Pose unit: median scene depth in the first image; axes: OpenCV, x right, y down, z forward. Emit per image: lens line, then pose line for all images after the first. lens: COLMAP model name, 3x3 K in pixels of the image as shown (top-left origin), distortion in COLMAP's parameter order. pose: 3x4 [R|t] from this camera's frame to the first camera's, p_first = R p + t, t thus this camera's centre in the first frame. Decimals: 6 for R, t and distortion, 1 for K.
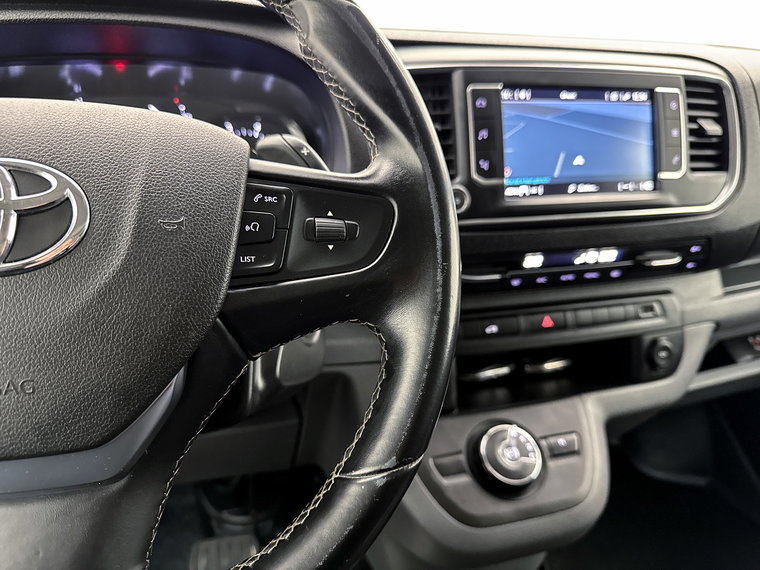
lens RADIAL K [[550.2, 0, 392.3], [0, 550.2, 290.6], [0, 0, 1]] dist [0.050536, -0.066304]
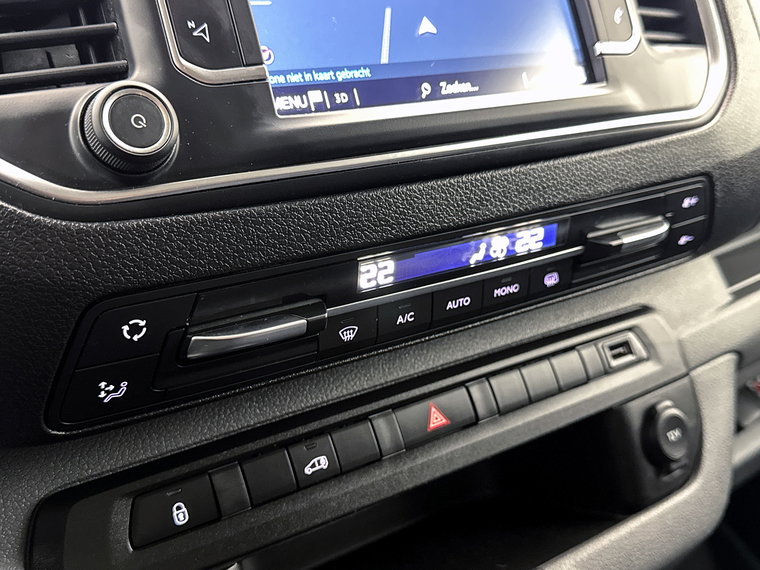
lens RADIAL K [[860.0, 0, 384.9], [0, 860.0, 285.1], [0, 0, 1]] dist [0.083198, 0.000000]
pose [[0.944545, -0.170010, 0.280946, 0.079725], [0.210747, 0.969950, -0.121585, 0.032096], [-0.251833, 0.174051, 0.951991, 0.387019]]
